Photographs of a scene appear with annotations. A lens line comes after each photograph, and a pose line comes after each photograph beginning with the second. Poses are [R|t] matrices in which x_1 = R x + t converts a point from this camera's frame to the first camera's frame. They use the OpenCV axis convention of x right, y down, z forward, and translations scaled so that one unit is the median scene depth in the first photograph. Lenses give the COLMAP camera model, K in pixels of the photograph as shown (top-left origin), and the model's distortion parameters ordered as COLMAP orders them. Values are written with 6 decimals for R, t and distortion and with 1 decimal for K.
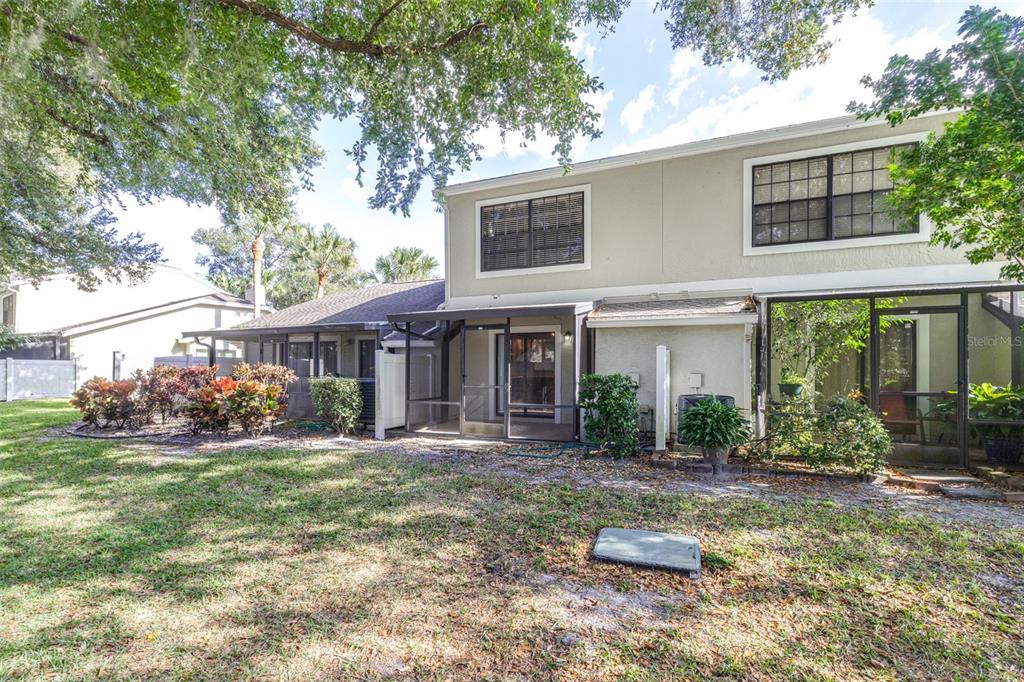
lens RADIAL K [[435.3, 0, 509.9], [0, 435.3, 350.3], [0, 0, 1]] dist [0.000832, -0.000072]
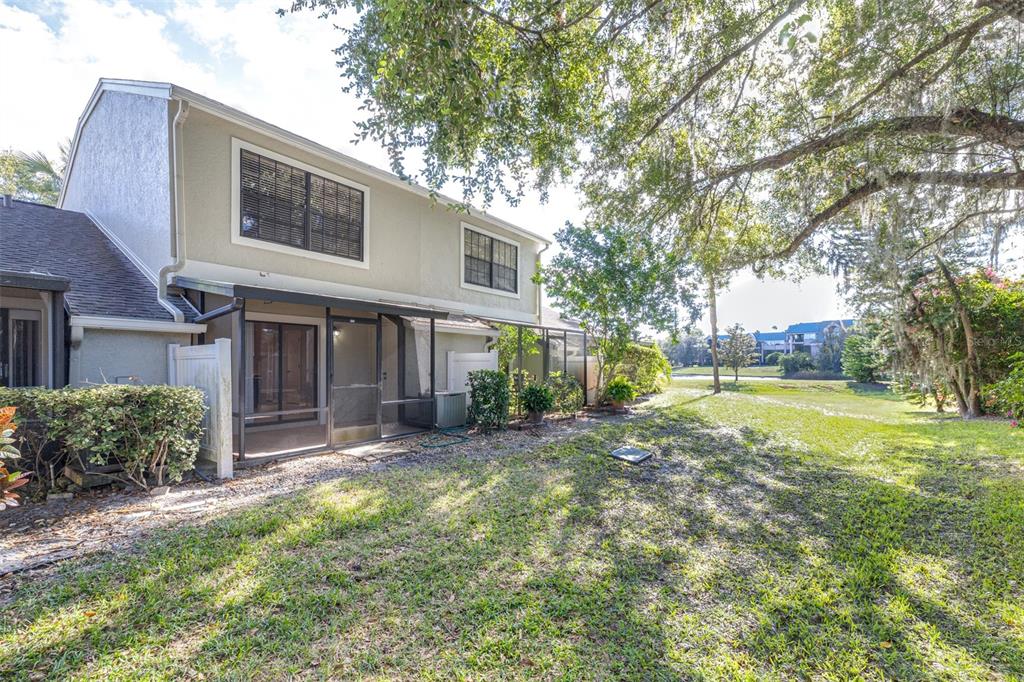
lens RADIAL K [[425.5, 0, 509.5], [0, 425.5, 342.6], [0, 0, 1]] dist [0.000372, 0.000214]
pose [[0.290300, 0.041999, 0.956014, -0.789583], [-0.045568, 0.998510, -0.030029, 0.004353], [-0.955850, -0.034846, 0.291781, 0.426803]]
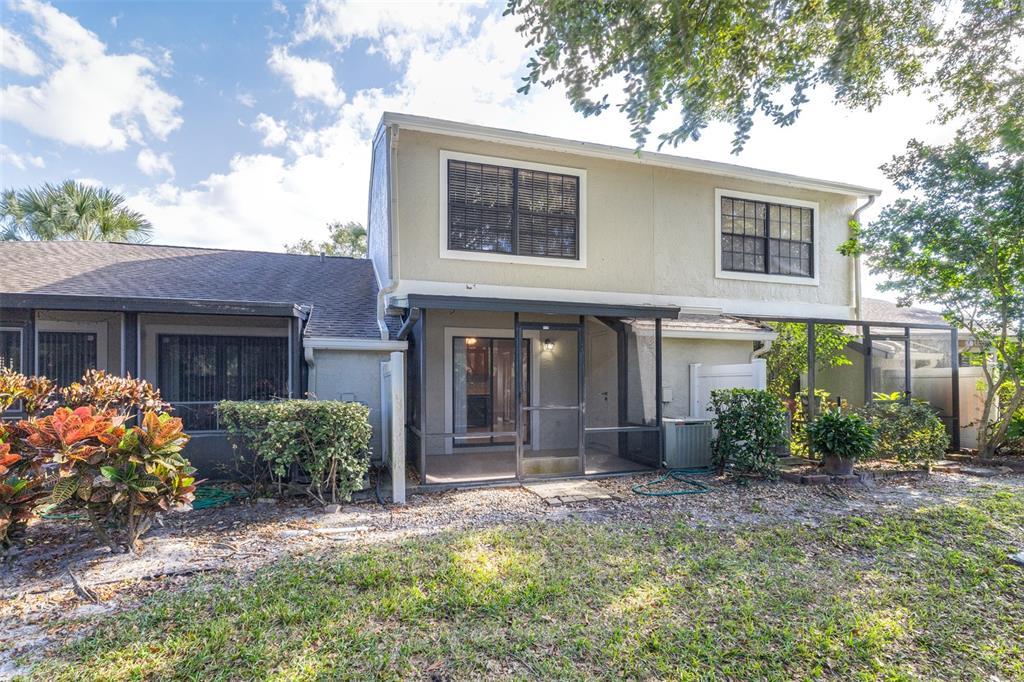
lens RADIAL K [[451.0, 0, 506.7], [0, 451.0, 375.4], [0, 0, 1]] dist [0.002068, 0.000768]
pose [[0.793168, 0.006211, 0.608971, -0.562756], [-0.022174, 0.999579, 0.018686, 0.015574], [-0.608598, -0.028324, 0.792973, 0.430059]]
